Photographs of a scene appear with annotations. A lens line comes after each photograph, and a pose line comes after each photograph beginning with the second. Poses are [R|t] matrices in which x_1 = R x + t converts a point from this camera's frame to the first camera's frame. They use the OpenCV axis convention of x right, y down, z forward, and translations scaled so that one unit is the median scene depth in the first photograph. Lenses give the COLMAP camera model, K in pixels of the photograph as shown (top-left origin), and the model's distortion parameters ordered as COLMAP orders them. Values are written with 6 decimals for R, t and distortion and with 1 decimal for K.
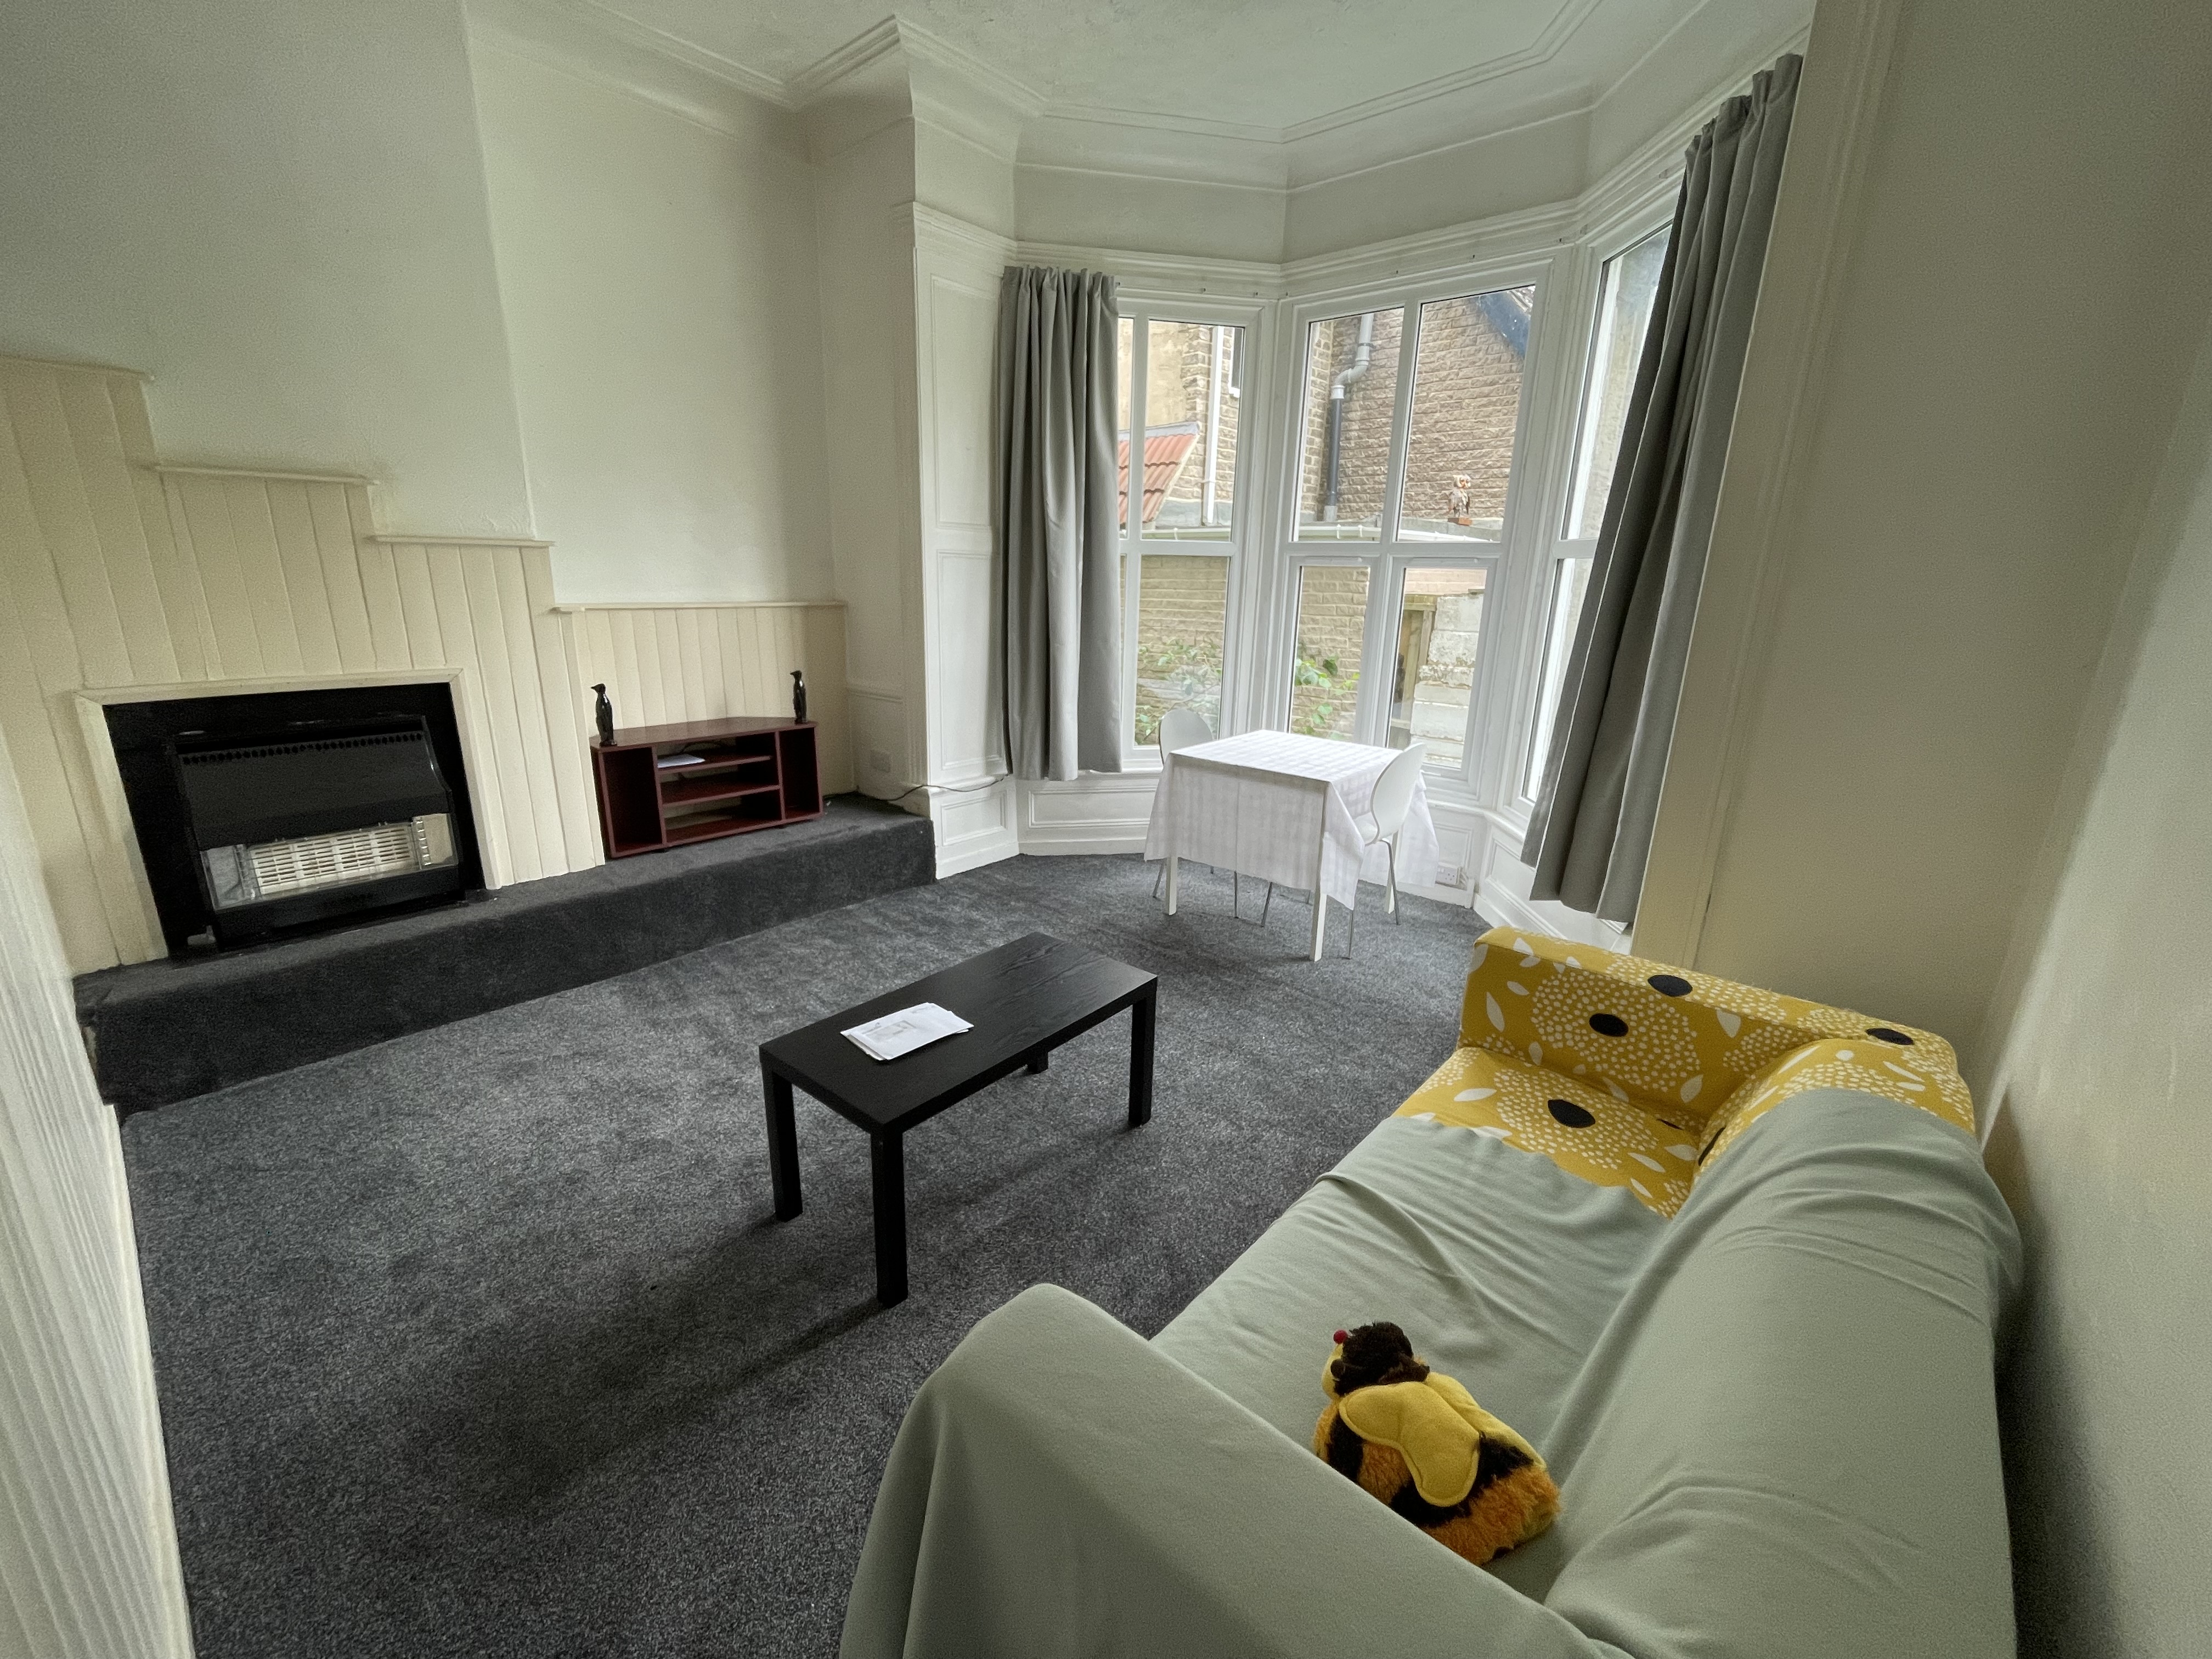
lens RADIAL K [[901.4, 0, 1100.9], [0, 901.4, 827.7], [0, 0, 1]] dist [-0.001249, -0.000452]
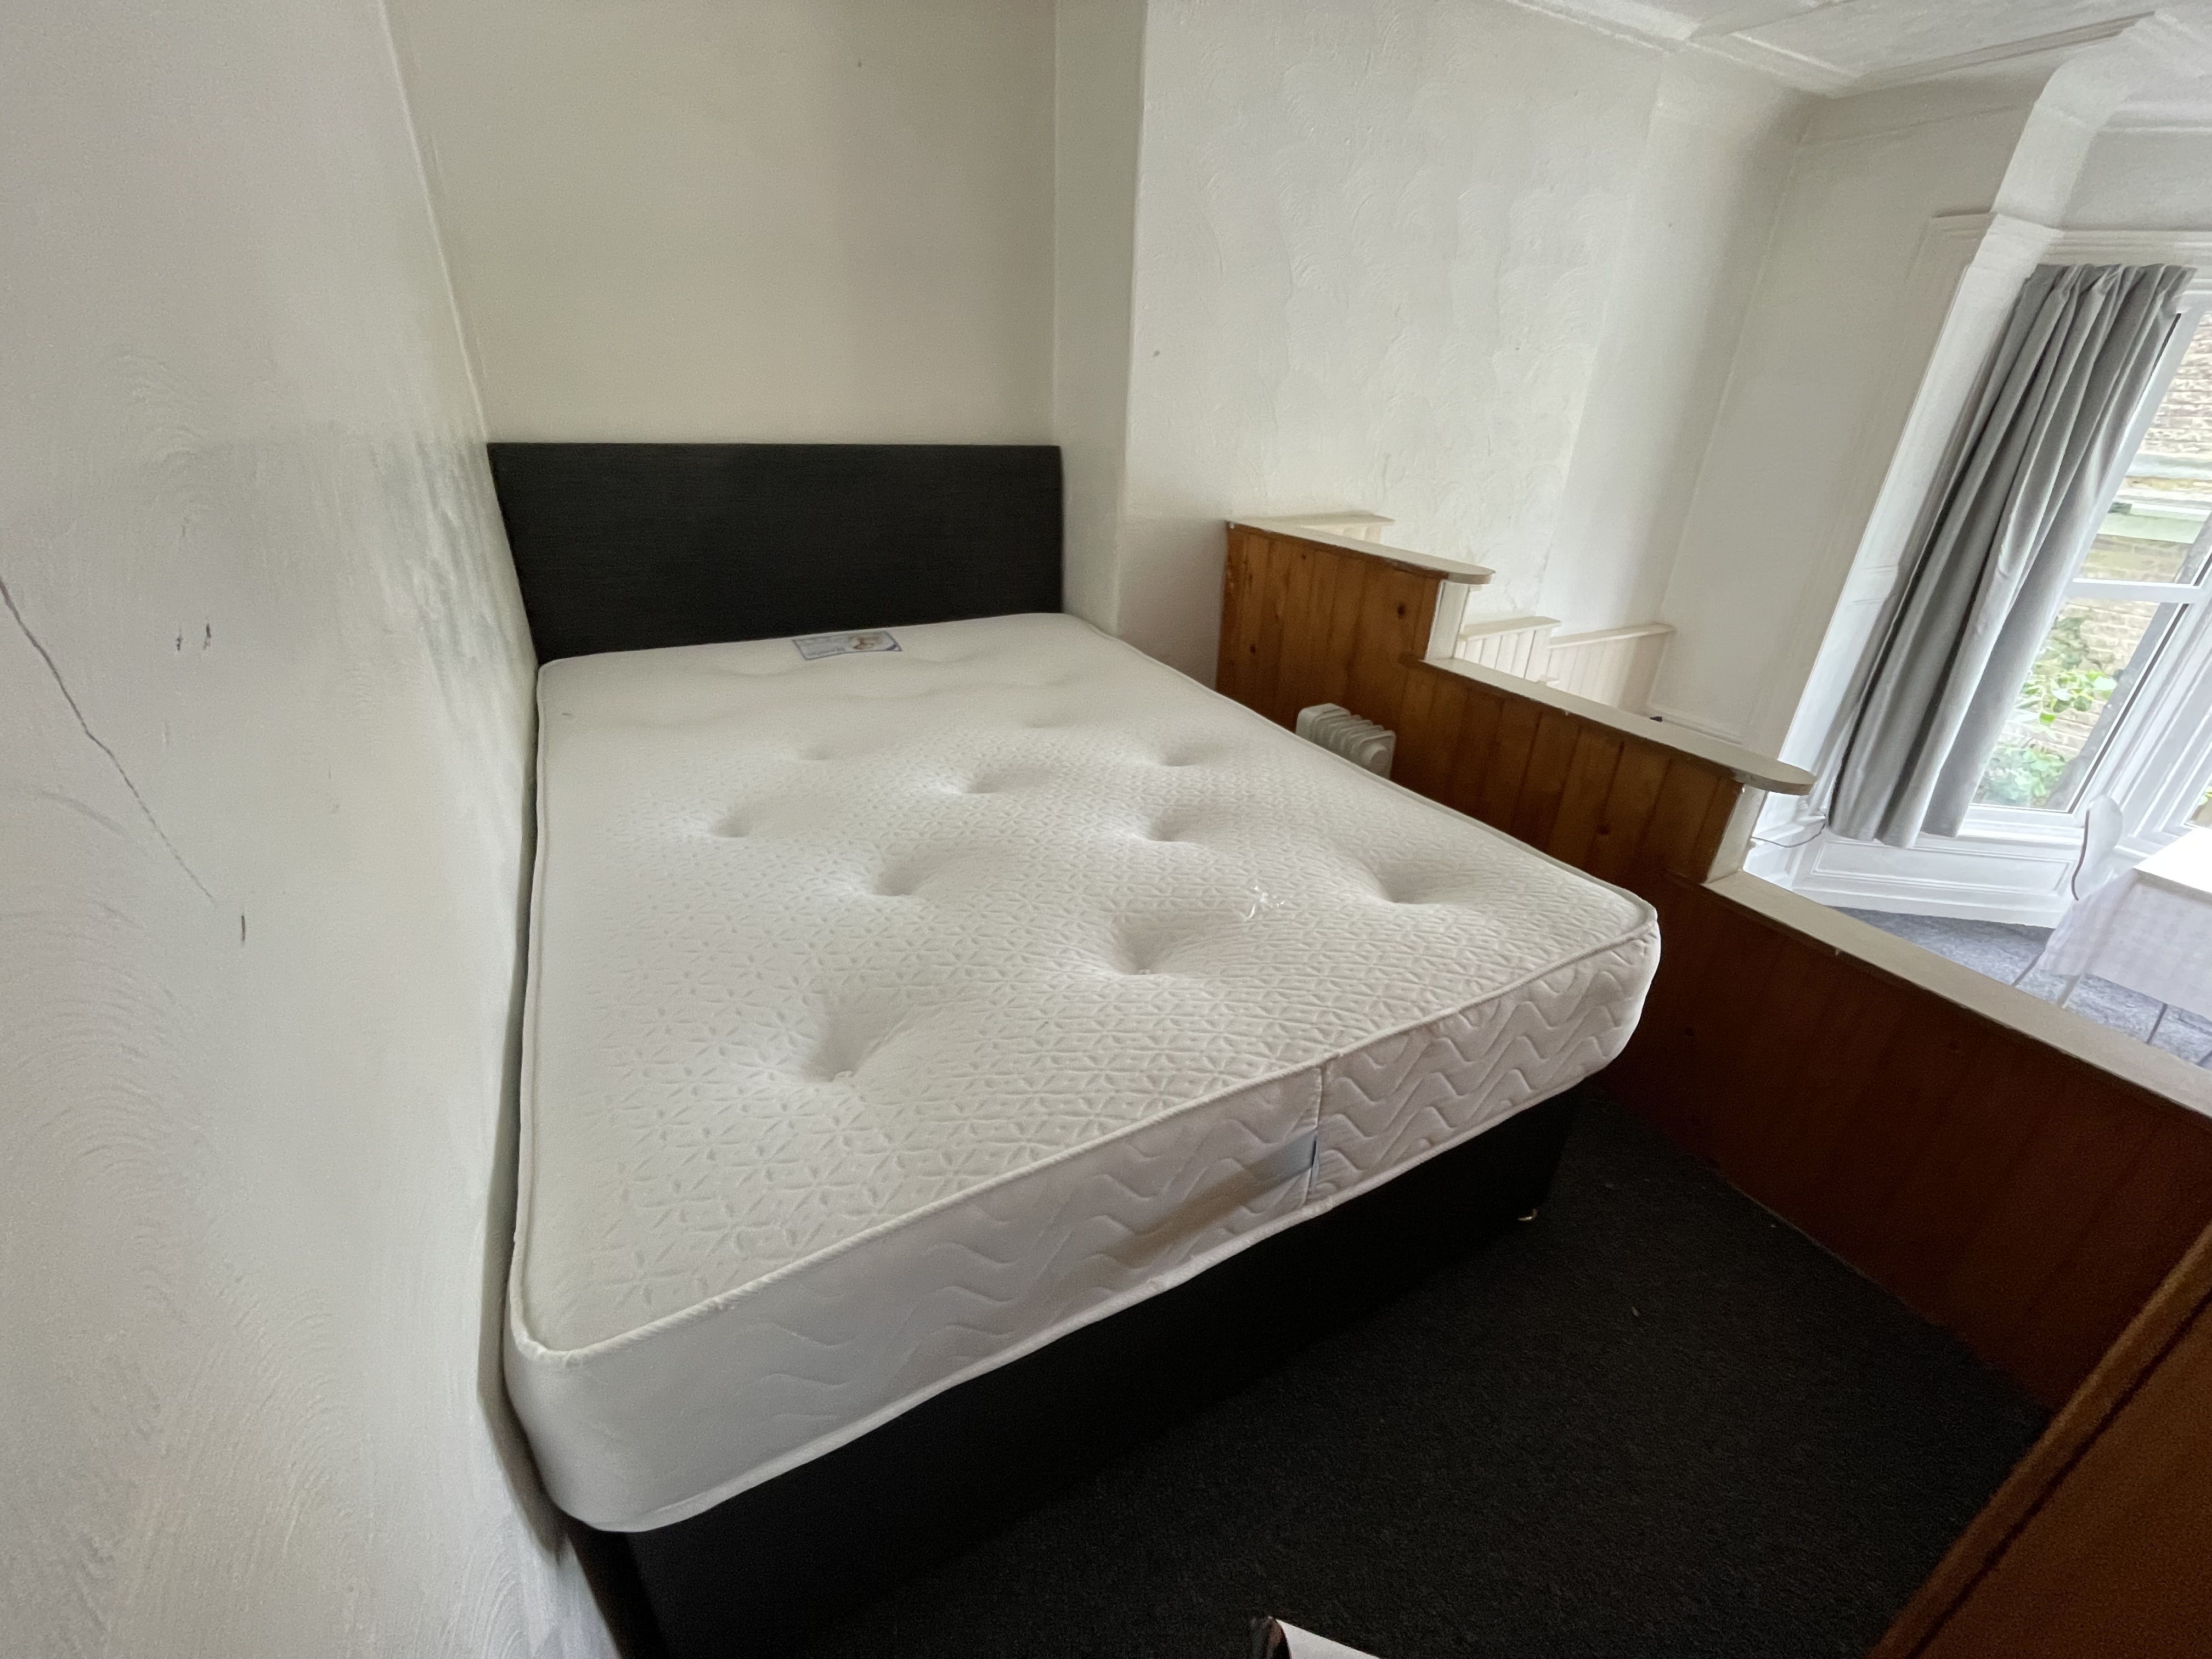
lens RADIAL K [[901.4, 0, 1103.8], [0, 901.4, 822.9], [0, 0, 1]] dist [-0.001249, -0.000452]
pose [[0.936121, 0.158673, -0.313849, -0.577437], [-0.106554, 0.978452, 0.176857, -0.169225], [0.335148, -0.132118, 0.932856, -0.141677]]
